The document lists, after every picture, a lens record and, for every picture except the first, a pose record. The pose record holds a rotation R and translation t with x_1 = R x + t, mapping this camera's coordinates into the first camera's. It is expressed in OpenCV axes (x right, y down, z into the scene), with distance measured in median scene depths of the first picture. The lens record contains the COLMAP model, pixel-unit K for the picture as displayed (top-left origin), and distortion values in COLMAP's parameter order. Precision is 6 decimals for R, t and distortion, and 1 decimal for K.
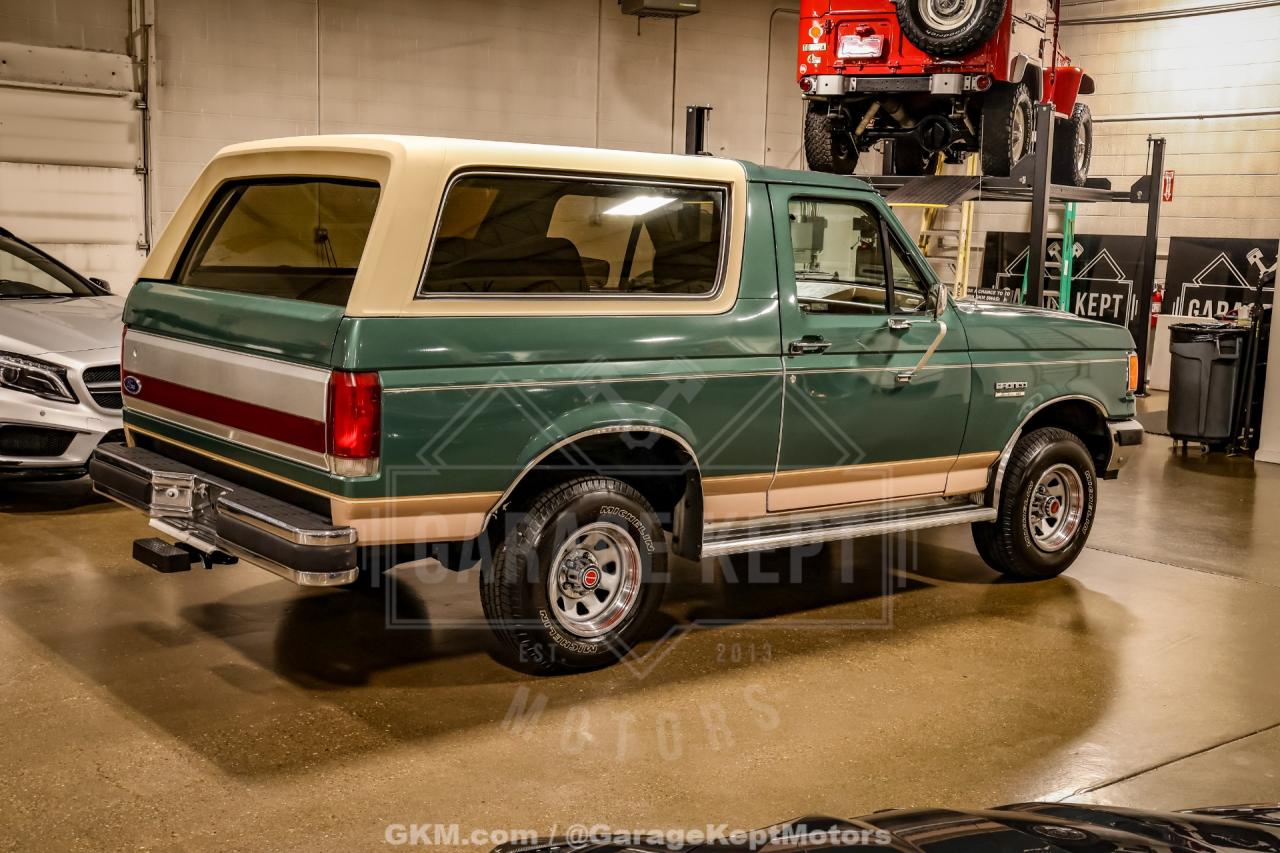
lens RADIAL K [[1451.2, 0, 640.5], [0, 1451.2, 422.2], [0, 0, 1]] dist [-0.009756, 0.254246]
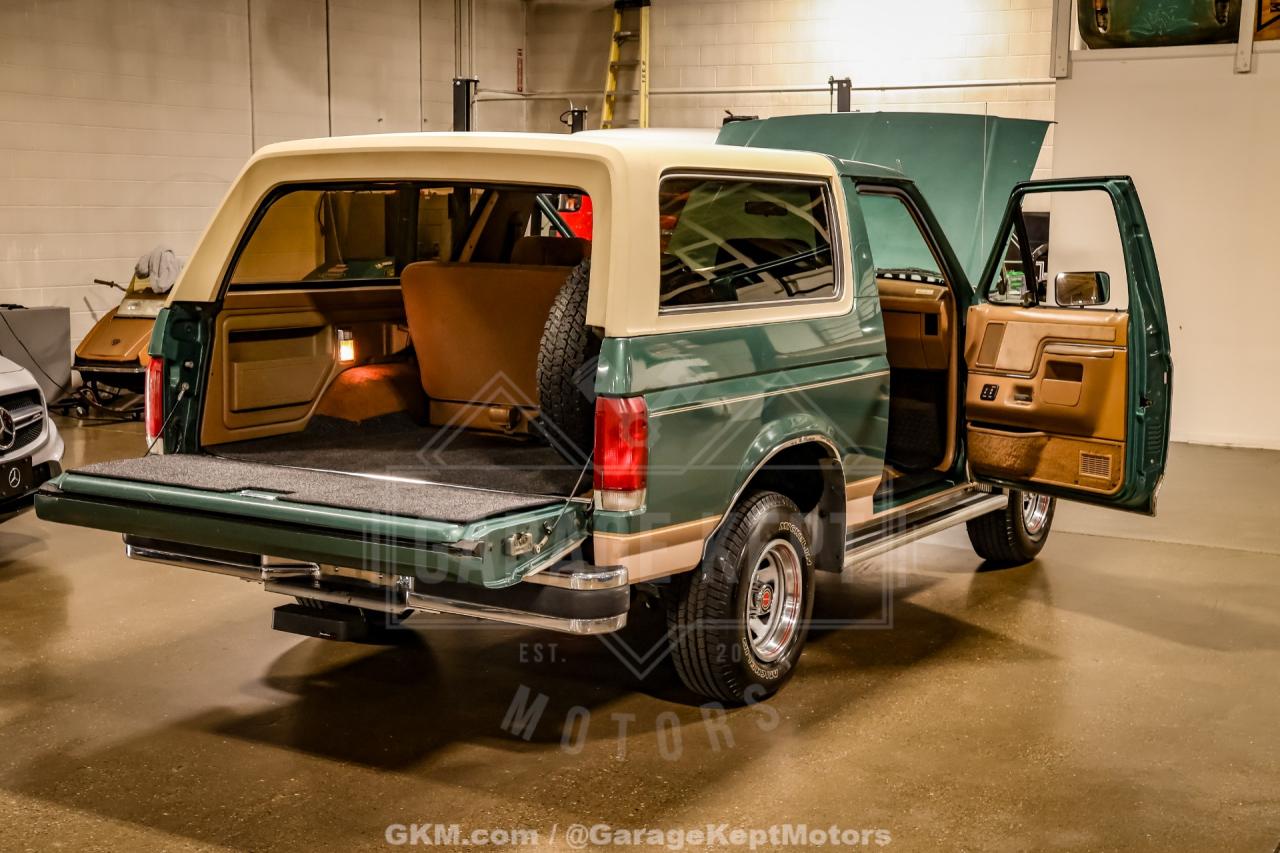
lens RADIAL K [[1651.4, 0, 651.7], [0, 1651.4, 409.1], [0, 0, 1]] dist [0.000549, 0.566606]
pose [[0.941810, -0.062703, 0.330245, -0.351450], [0.064791, 0.997888, 0.004693, -0.020495], [-0.329841, 0.016977, 0.943884, 0.005324]]
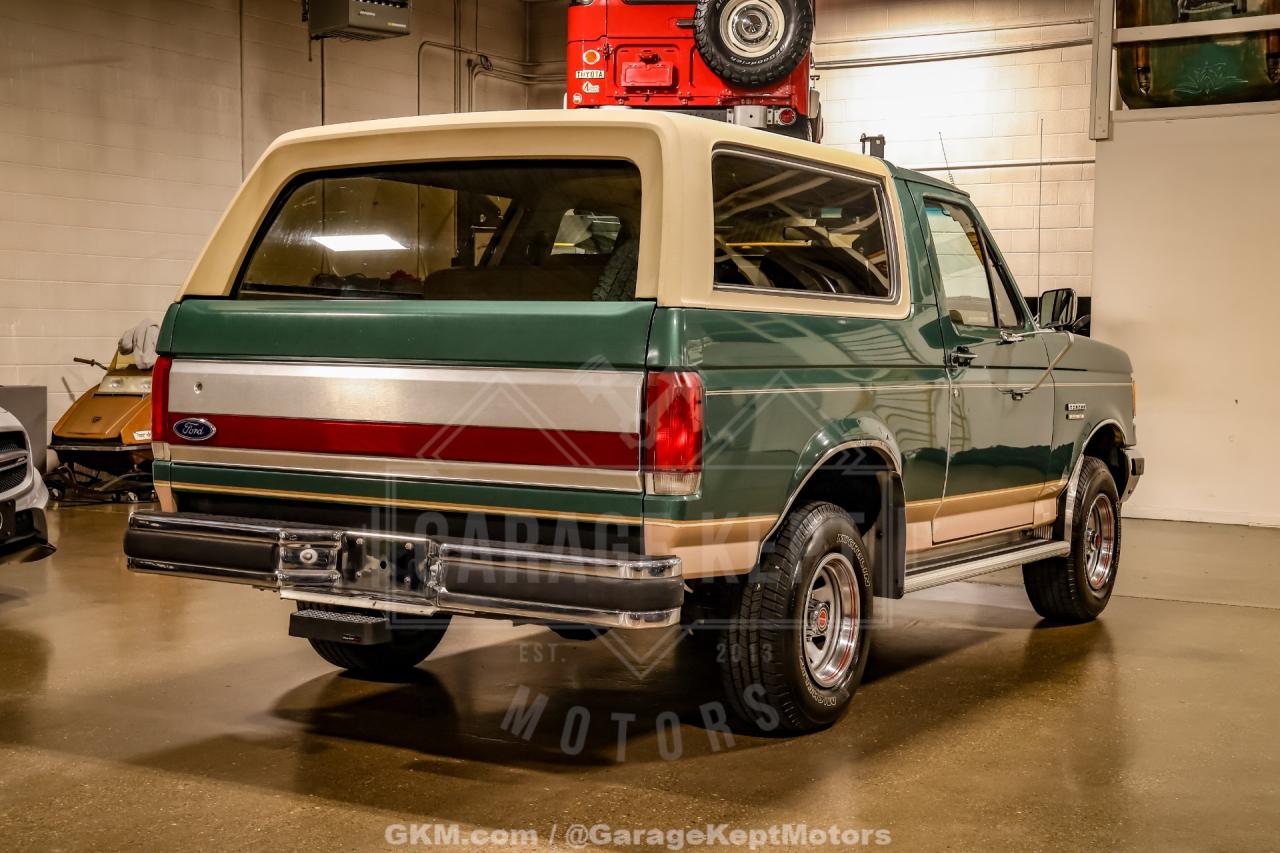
lens RADIAL K [[1744.5, 0, 636.7], [0, 1744.5, 423.7], [0, 0, 1]] dist [0.029980, 0.653125]
pose [[0.943399, -0.037530, 0.329531, -0.371788], [0.063238, 0.995704, -0.067641, 0.042366], [-0.325576, 0.084651, 0.941719, 0.034449]]
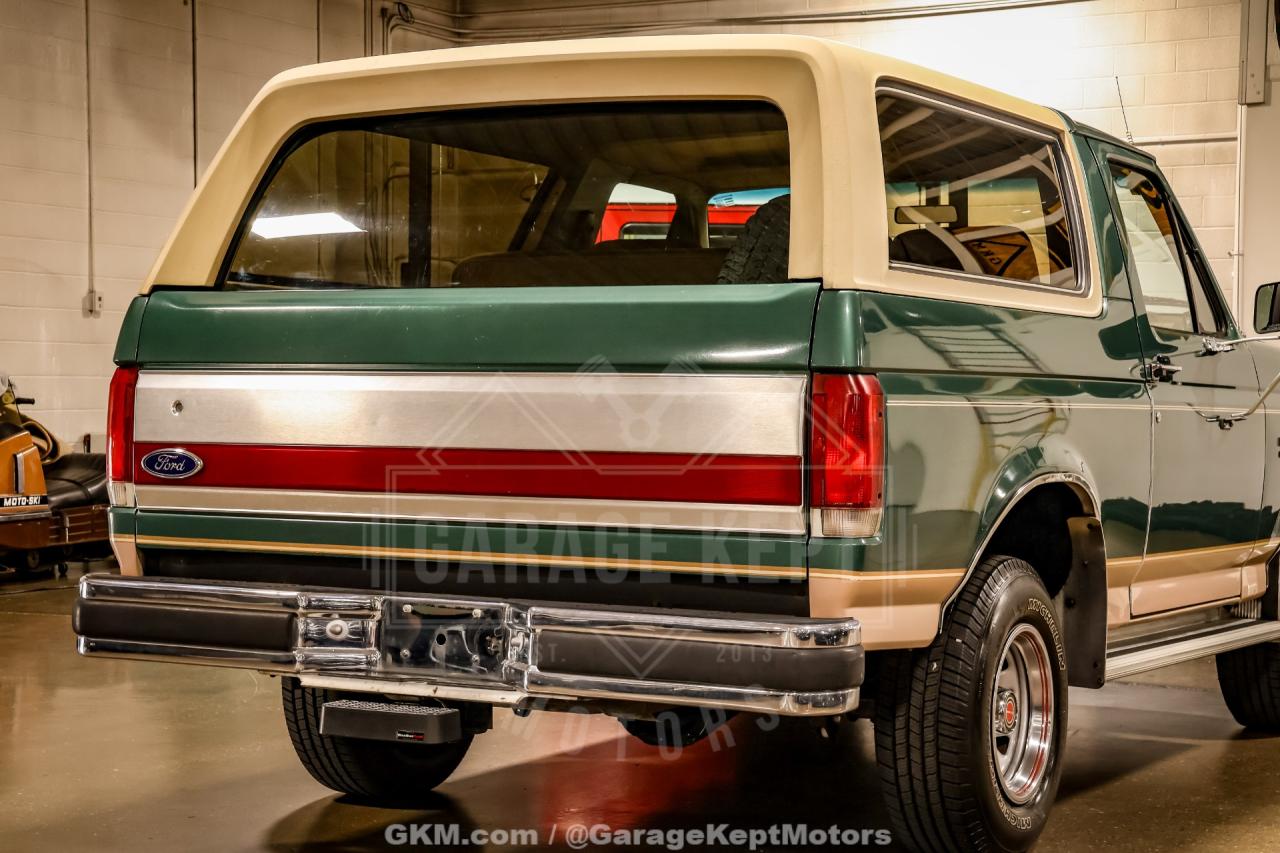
lens RADIAL K [[2317.4, 0, 640.0], [0, 2317.4, 426.5], [0, 0, 1]] dist [0.241585, 0.210979]
pose [[0.930209, -0.031416, 0.365683, -0.441528], [0.072465, 0.992438, -0.099074, 0.055967], [-0.359806, 0.118659, 0.925451, 0.057529]]
